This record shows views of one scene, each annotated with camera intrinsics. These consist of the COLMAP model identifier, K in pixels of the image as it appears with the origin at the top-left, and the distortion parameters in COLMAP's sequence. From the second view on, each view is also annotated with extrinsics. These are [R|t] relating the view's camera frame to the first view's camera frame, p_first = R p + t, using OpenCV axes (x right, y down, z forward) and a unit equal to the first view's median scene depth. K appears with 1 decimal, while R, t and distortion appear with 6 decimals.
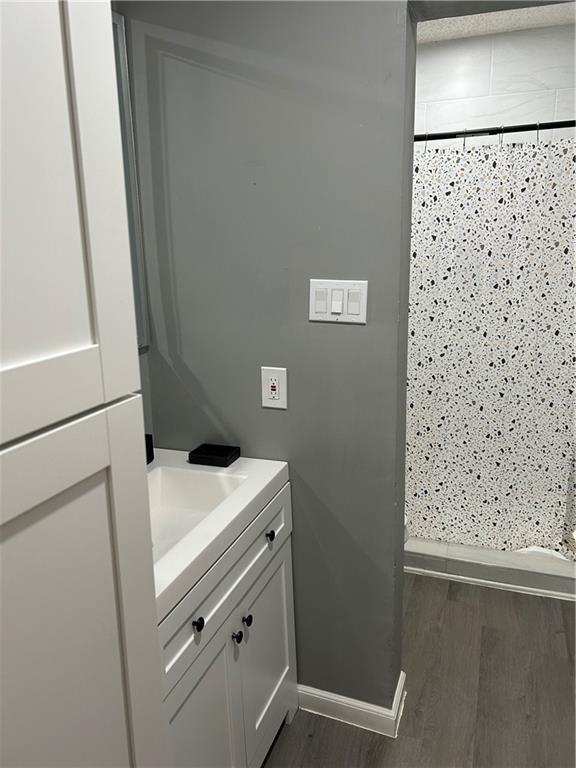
lens RADIAL K [[572.7, 0, 288.3], [0, 572.7, 379.3], [0, 0, 1]] dist [0.054302, -0.060886]
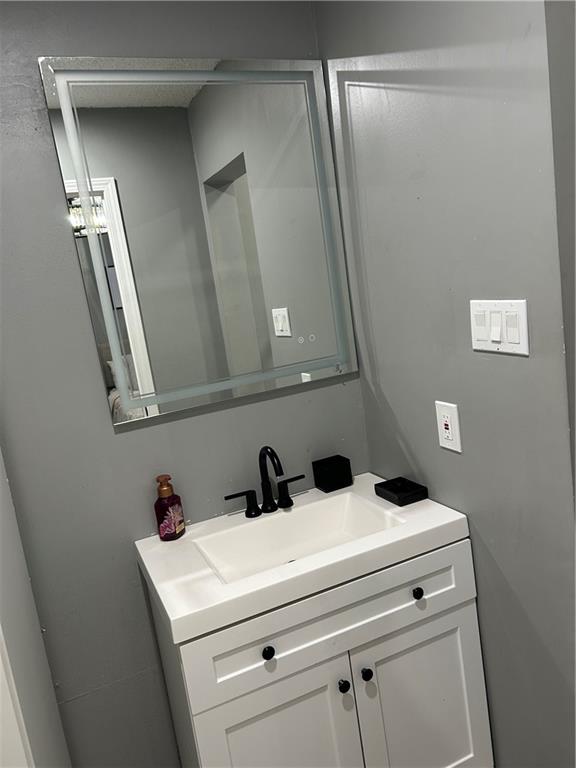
lens RADIAL K [[572.7, 0, 287.5], [0, 572.7, 388.6], [0, 0, 1]] dist [0.054302, -0.060886]
pose [[0.706076, 0.049469, -0.706406, 0.443933], [-0.047186, 0.998627, 0.022768, -0.053829], [0.706562, 0.017256, 0.707441, 0.226760]]
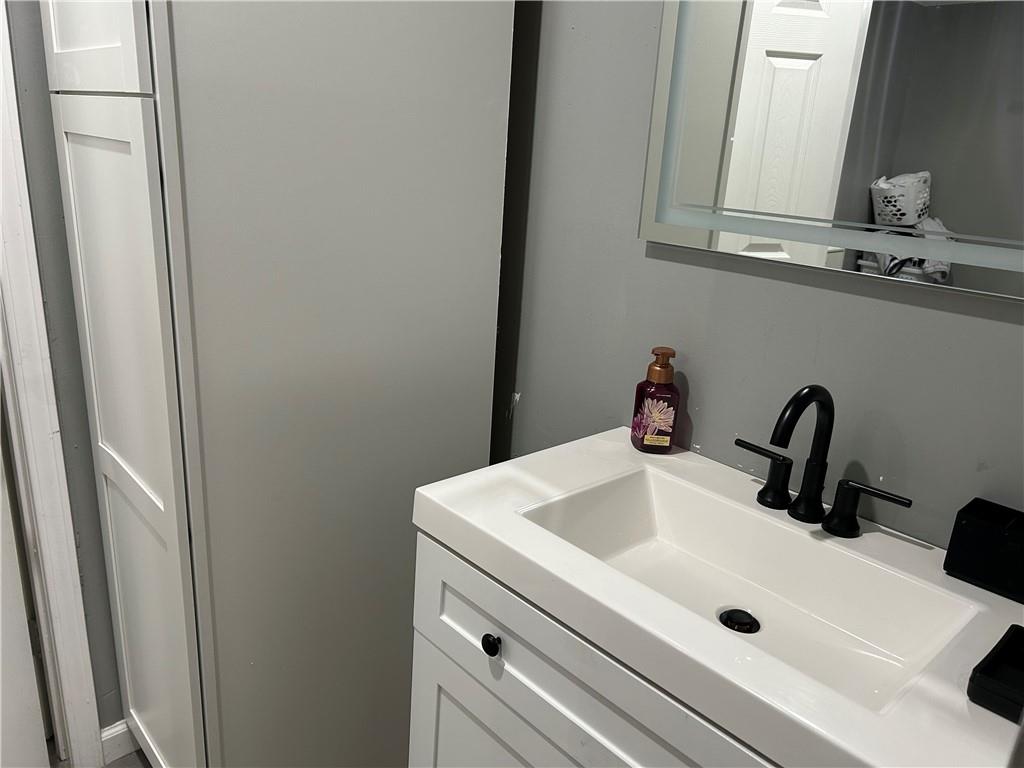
lens RADIAL K [[763.6, 0, 513.3], [0, 763.6, 383.5], [0, 0, 1]] dist [0.054302, -0.060886]
pose [[-0.435022, 0.264580, -0.860670, 0.358407], [-0.263728, 0.876495, 0.402745, -0.116919], [0.860932, 0.402186, -0.311518, 0.900832]]
